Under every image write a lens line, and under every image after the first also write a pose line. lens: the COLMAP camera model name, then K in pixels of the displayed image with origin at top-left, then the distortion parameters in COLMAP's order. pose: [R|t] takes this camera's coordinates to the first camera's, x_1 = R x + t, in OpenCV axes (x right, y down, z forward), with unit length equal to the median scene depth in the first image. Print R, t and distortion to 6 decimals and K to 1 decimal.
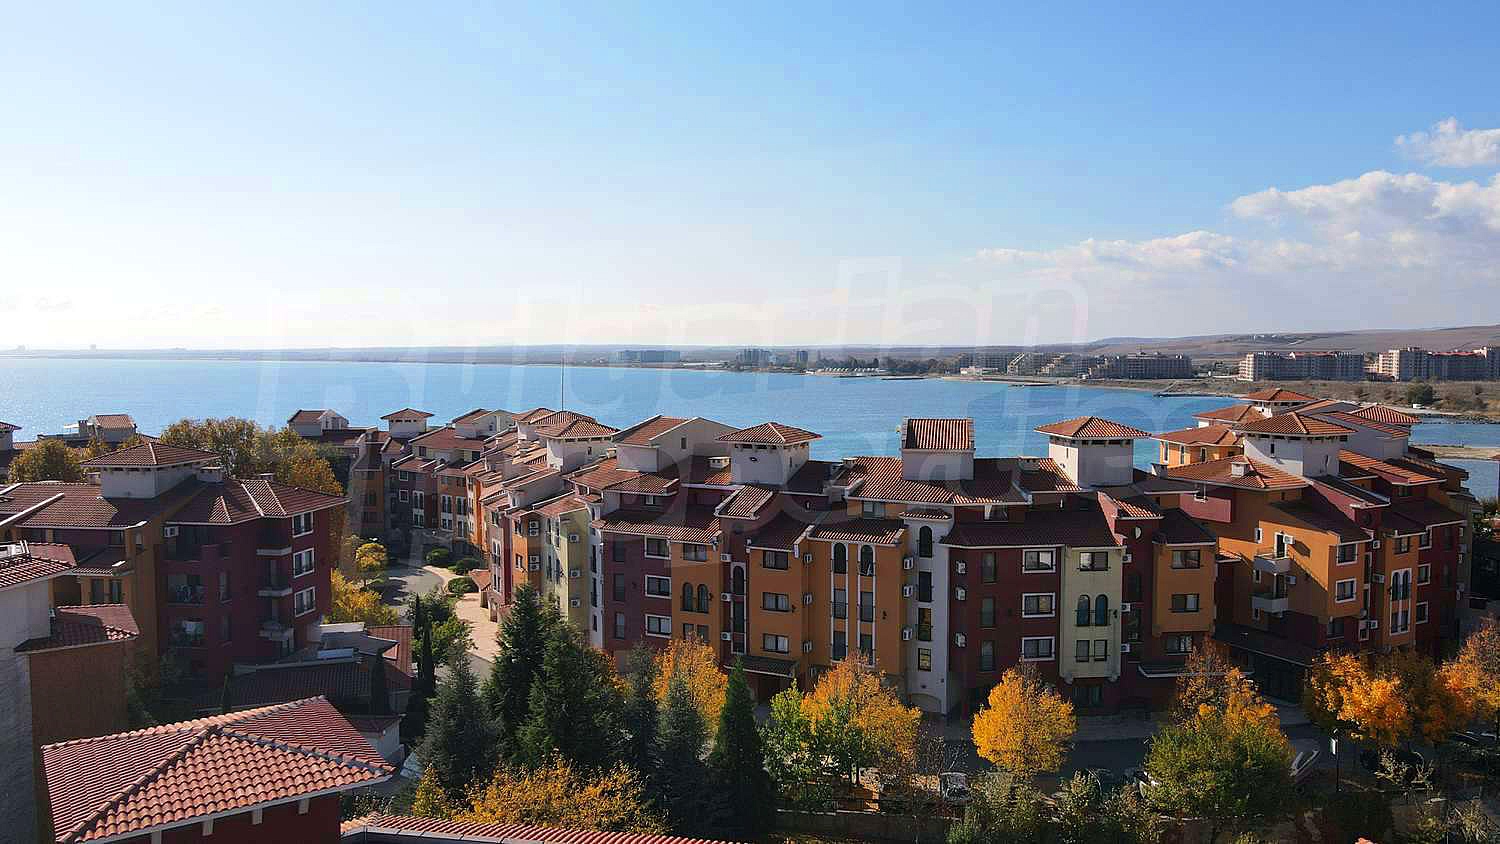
lens RADIAL K [[1107.3, 0, 749.4], [0, 1107.3, 419.1], [0, 0, 1]] dist [-0.007130, 0.041915]
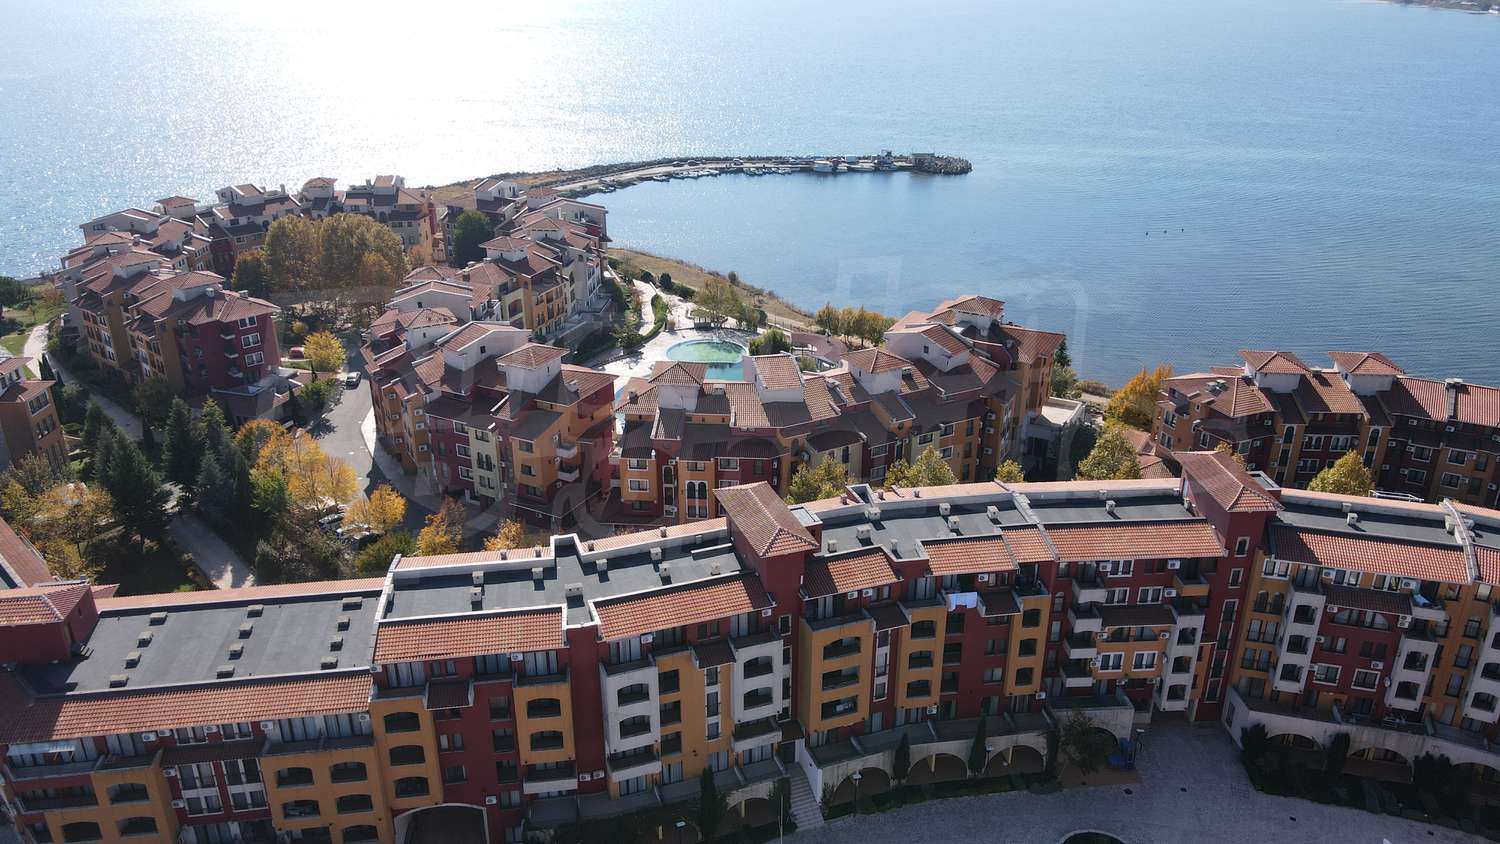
lens RADIAL K [[1107.3, 0, 749.4], [0, 1107.3, 419.1], [0, 0, 1]] dist [-0.007130, 0.041915]
pose [[0.833494, 0.223433, -0.505336, 1.413909], [-0.039041, 0.936119, 0.349509, -0.479640], [0.551147, -0.271585, 0.788973, -0.124184]]
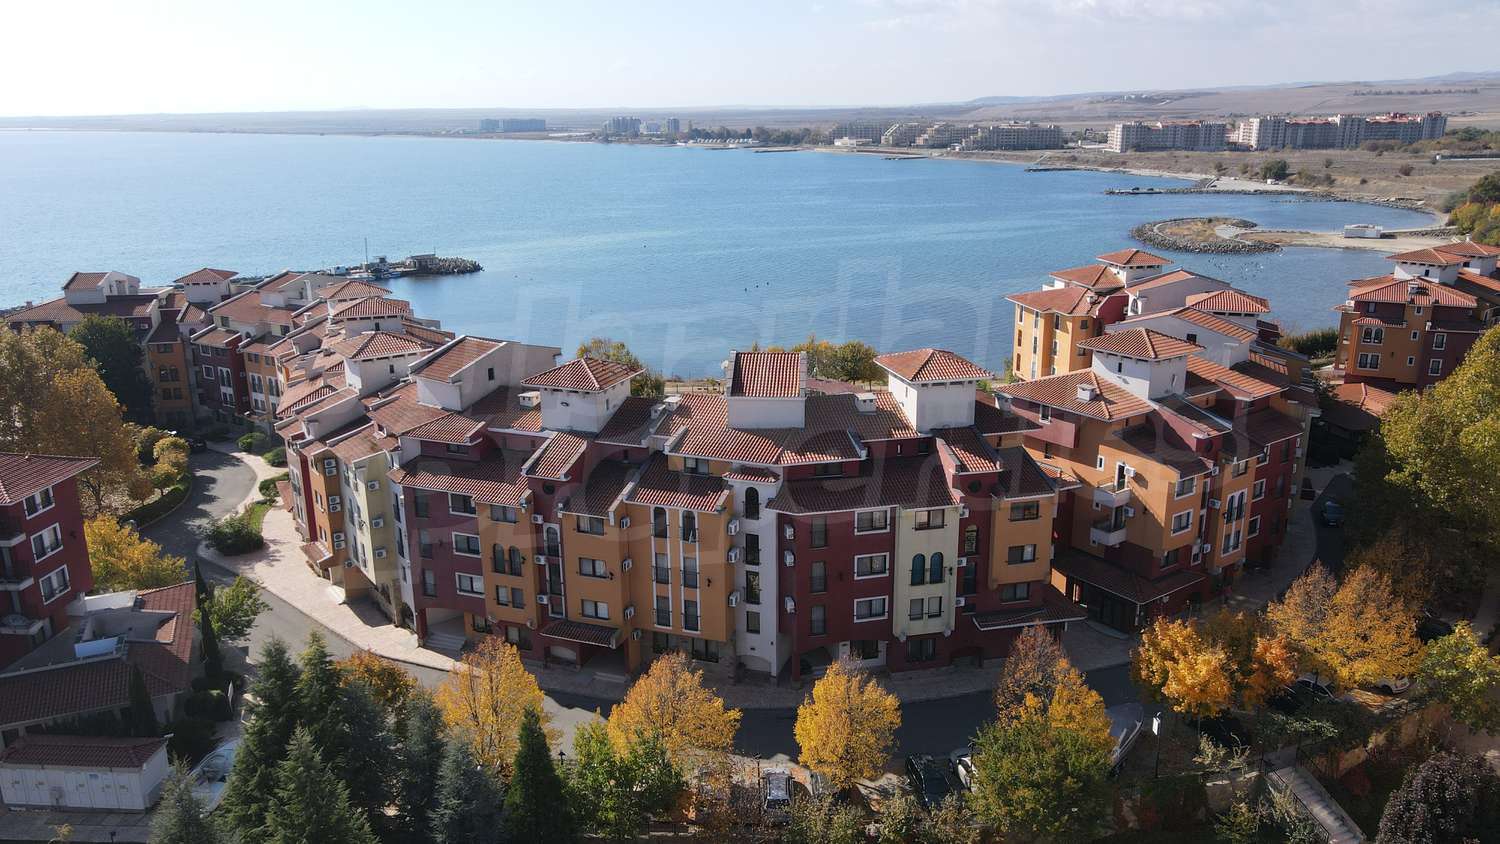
lens RADIAL K [[1107.3, 0, 749.4], [0, 1107.3, 419.1], [0, 0, 1]] dist [-0.007130, 0.041915]
pose [[0.993739, -0.038349, 0.104943, 0.059064], [0.015704, 0.977868, 0.208633, -0.141263], [-0.110621, -0.205679, 0.972347, 0.110842]]
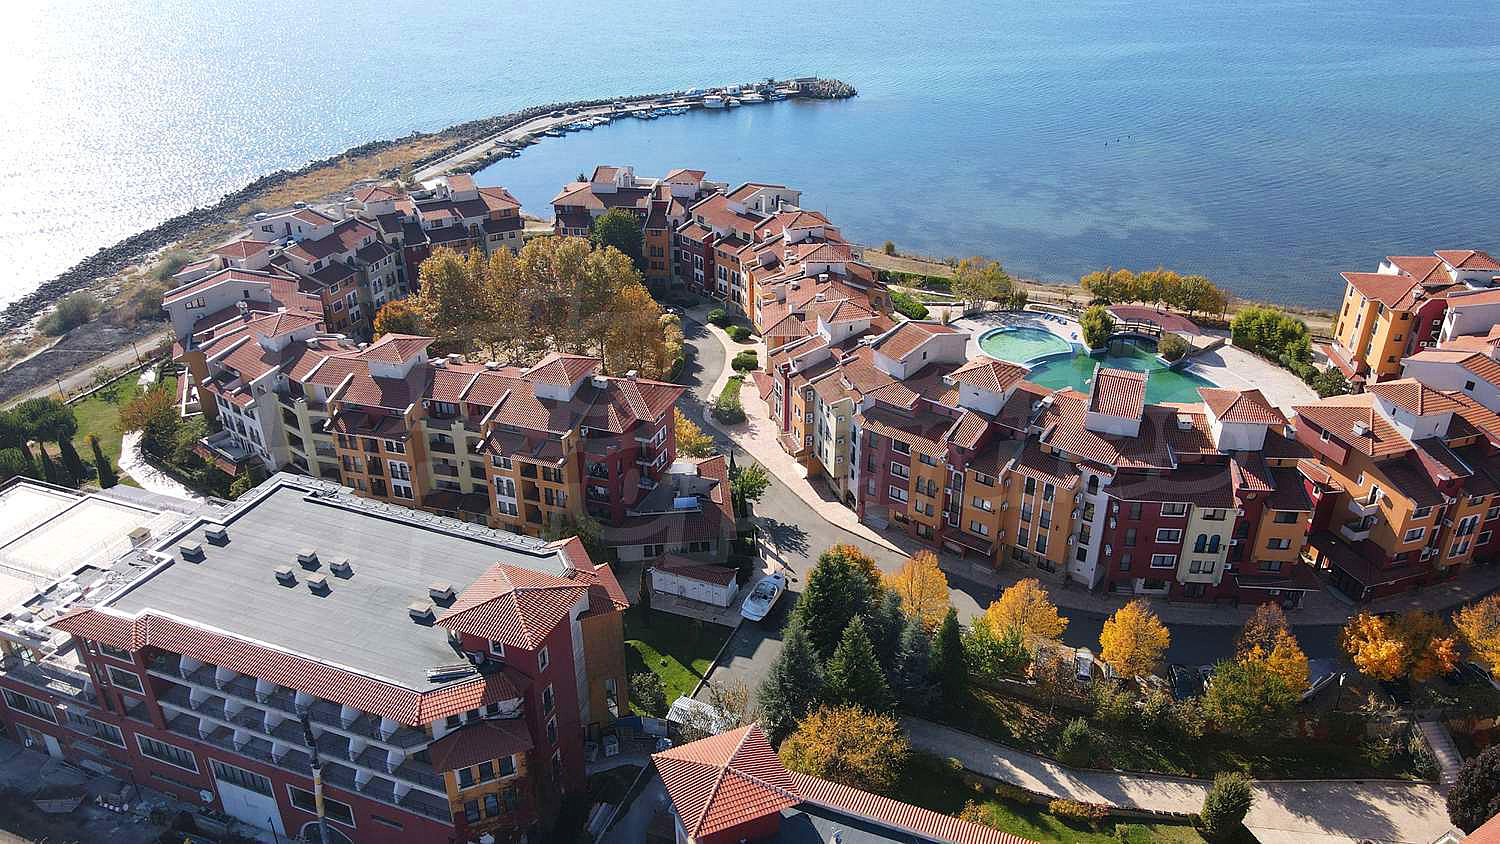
lens RADIAL K [[1107.3, 0, 749.4], [0, 1107.3, 419.1], [0, 0, 1]] dist [-0.007130, 0.041915]
pose [[0.981778, 0.087568, -0.168654, -0.039119], [-0.010226, 0.910561, 0.413249, -0.513153], [0.189757, -0.403994, 0.894864, -0.297376]]
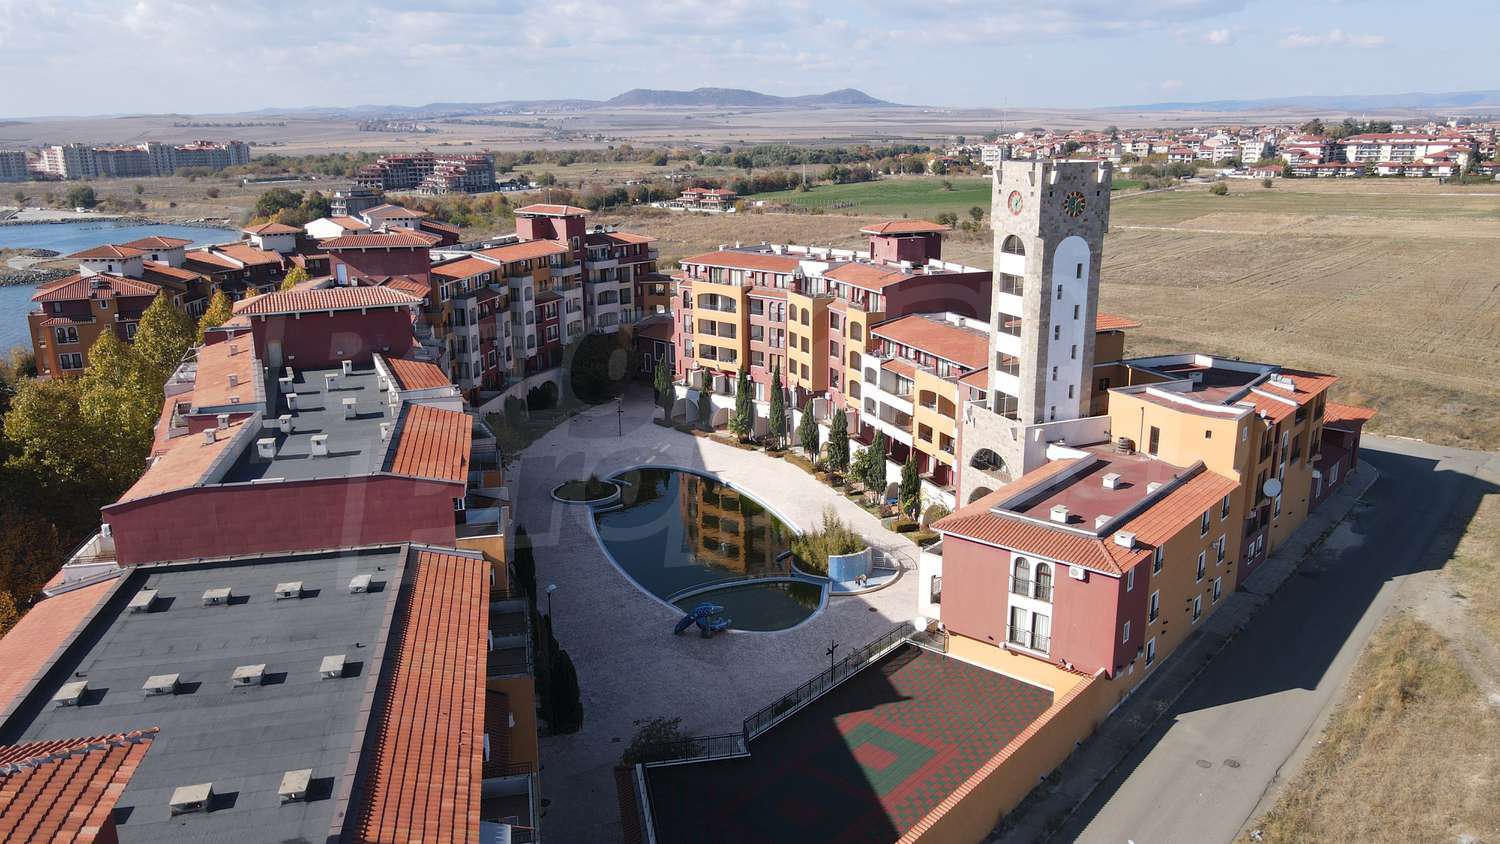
lens RADIAL K [[1107.3, 0, 749.4], [0, 1107.3, 419.1], [0, 0, 1]] dist [-0.007130, 0.041915]
pose [[0.496043, -0.225887, 0.838401, 0.251460], [0.066864, 0.972638, 0.222494, -0.082606], [-0.865720, -0.054308, 0.497574, -0.033078]]
